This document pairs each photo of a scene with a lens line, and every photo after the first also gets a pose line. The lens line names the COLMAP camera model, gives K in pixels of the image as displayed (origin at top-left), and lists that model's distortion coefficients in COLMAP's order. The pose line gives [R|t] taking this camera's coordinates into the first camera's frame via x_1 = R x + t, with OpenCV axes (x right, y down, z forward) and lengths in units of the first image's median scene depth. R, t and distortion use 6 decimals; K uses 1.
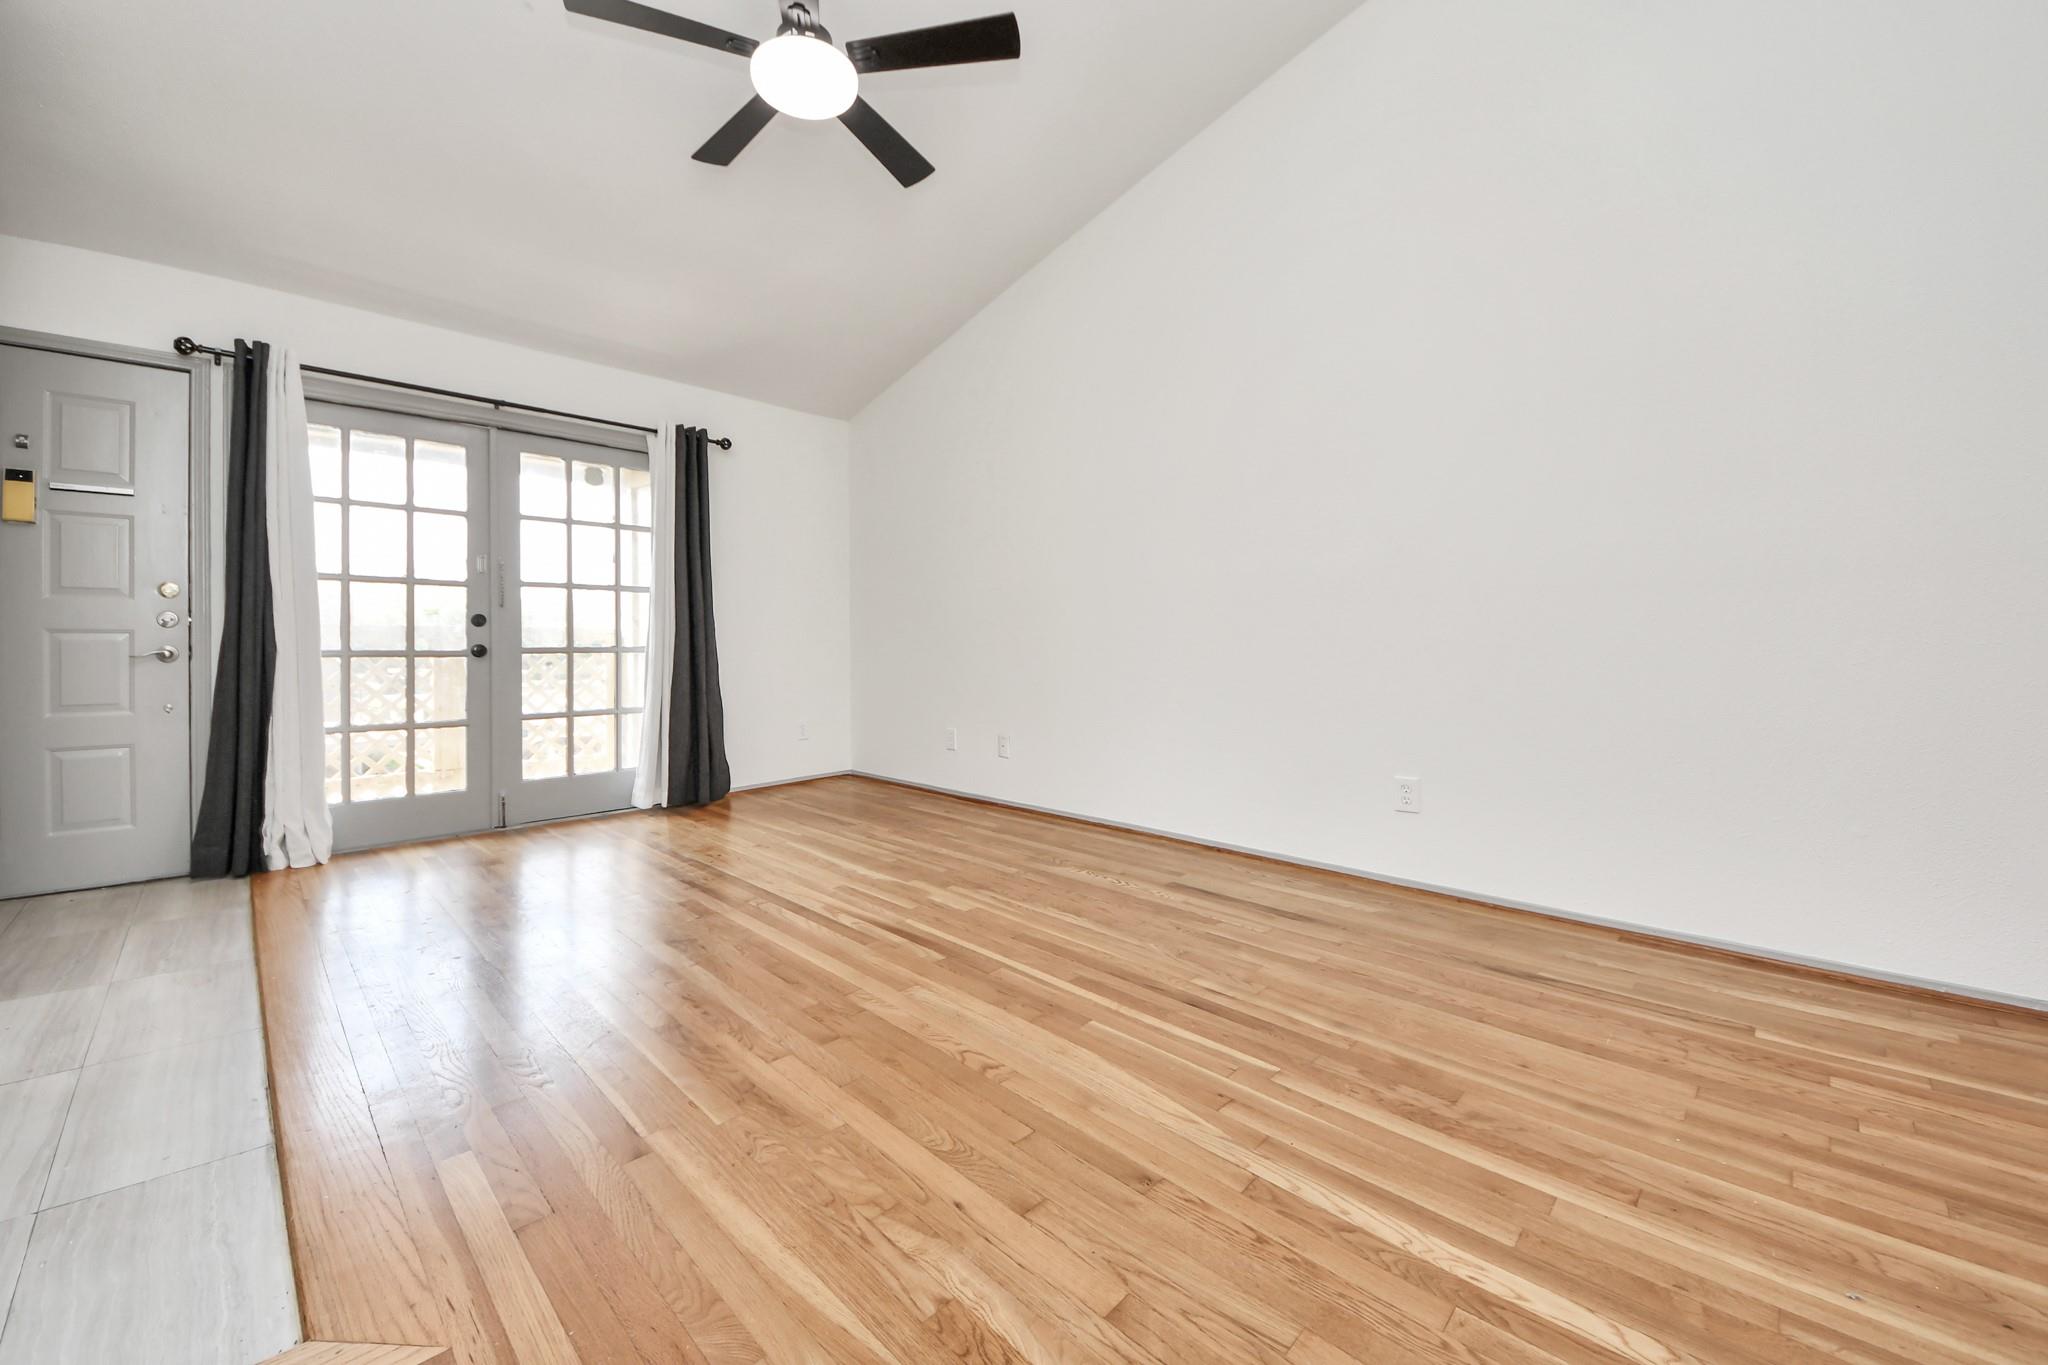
lens RADIAL K [[792.2, 0, 1013.6], [0, 792.2, 652.1], [0, 0, 1]] dist [0.017500, -0.015389]
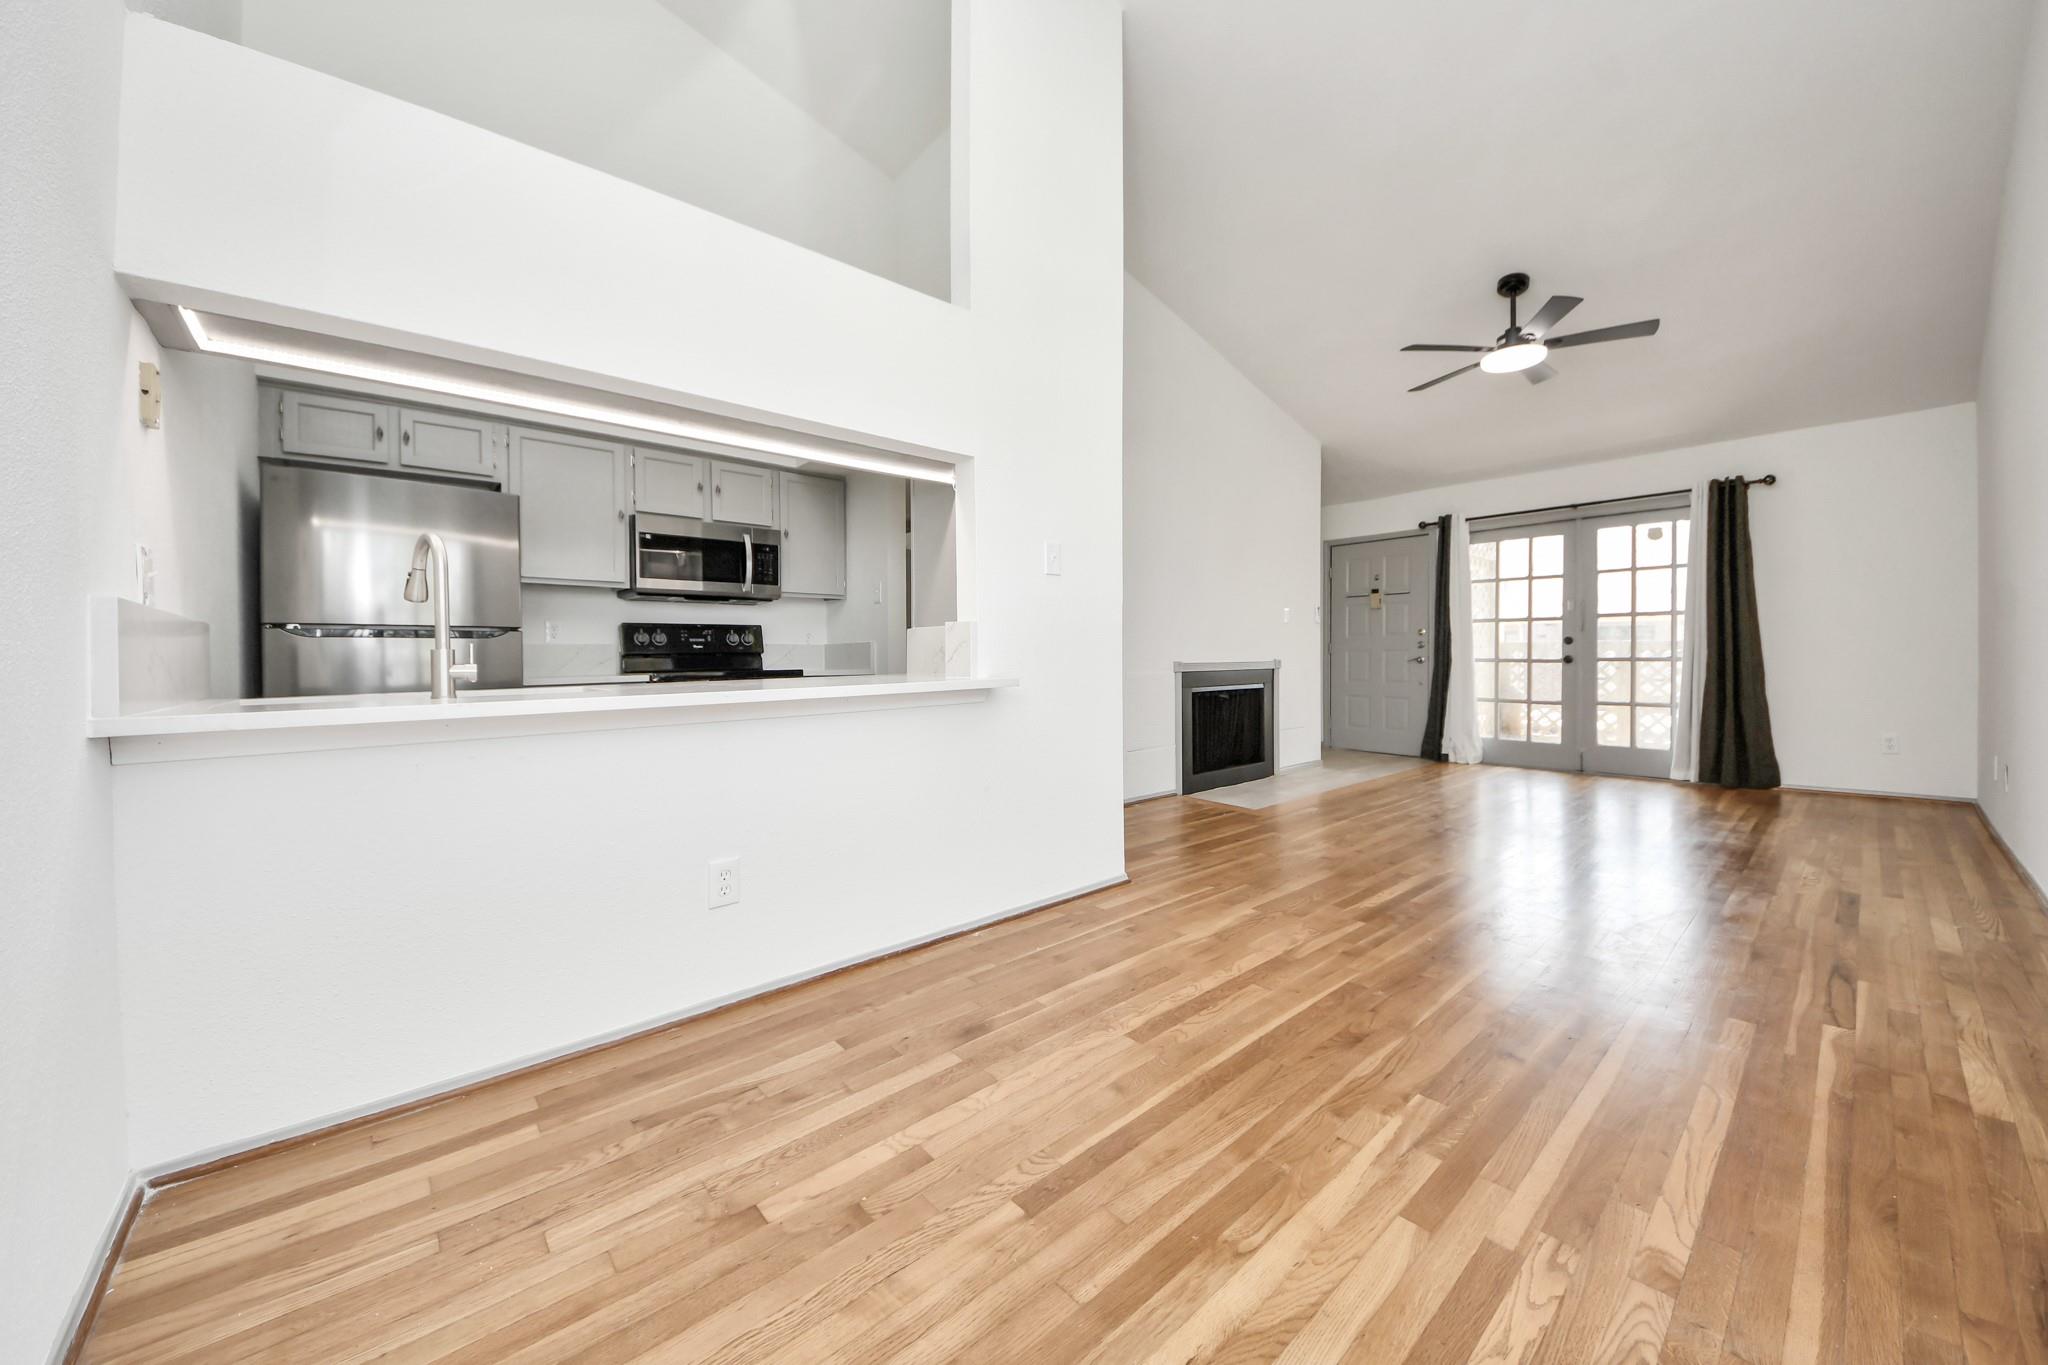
lens RADIAL K [[728.9, 0, 1000.1], [0, 728.9, 657.8], [0, 0, 1]] dist [-0.002083, -0.000267]
pose [[-0.095004, 0.004022, -0.995469, 0.929641], [-0.001480, 0.999990, 0.004182, -0.009086], [0.995476, 0.001871, -0.094997, -0.010371]]
